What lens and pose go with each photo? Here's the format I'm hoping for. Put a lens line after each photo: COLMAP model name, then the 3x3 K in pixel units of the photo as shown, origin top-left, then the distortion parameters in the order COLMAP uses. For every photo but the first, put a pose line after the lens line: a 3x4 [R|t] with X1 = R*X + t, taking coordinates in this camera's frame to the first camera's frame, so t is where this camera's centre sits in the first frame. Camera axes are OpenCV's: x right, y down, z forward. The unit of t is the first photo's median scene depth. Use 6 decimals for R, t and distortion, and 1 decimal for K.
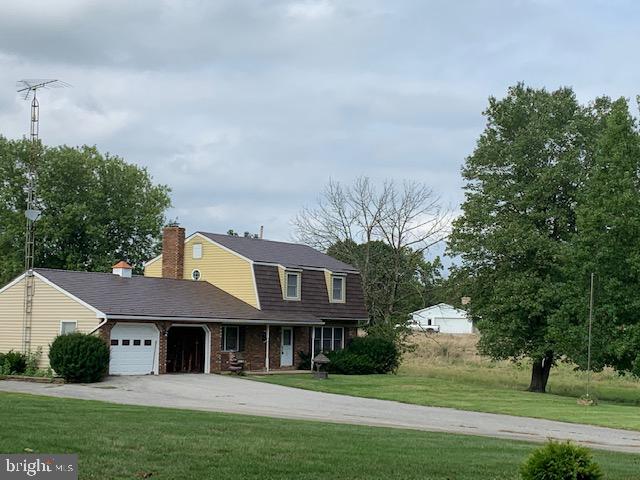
lens RADIAL K [[1125.3, 0, 320.0], [0, 1125.3, 240.0], [0, 0, 1]] dist [0.152968, -0.017008]
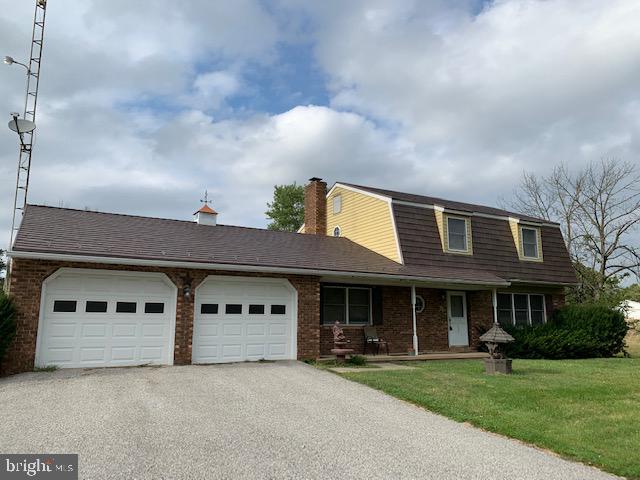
lens RADIAL K [[483.0, 0, 320.0], [0, 483.0, 240.0], [0, 0, 1]] dist [0.013989, -0.003929]
pose [[0.907455, -0.088357, -0.410754, 0.022982], [0.049051, 0.993231, -0.105288, 0.073151], [0.417276, 0.075396, 0.905647, 0.683825]]
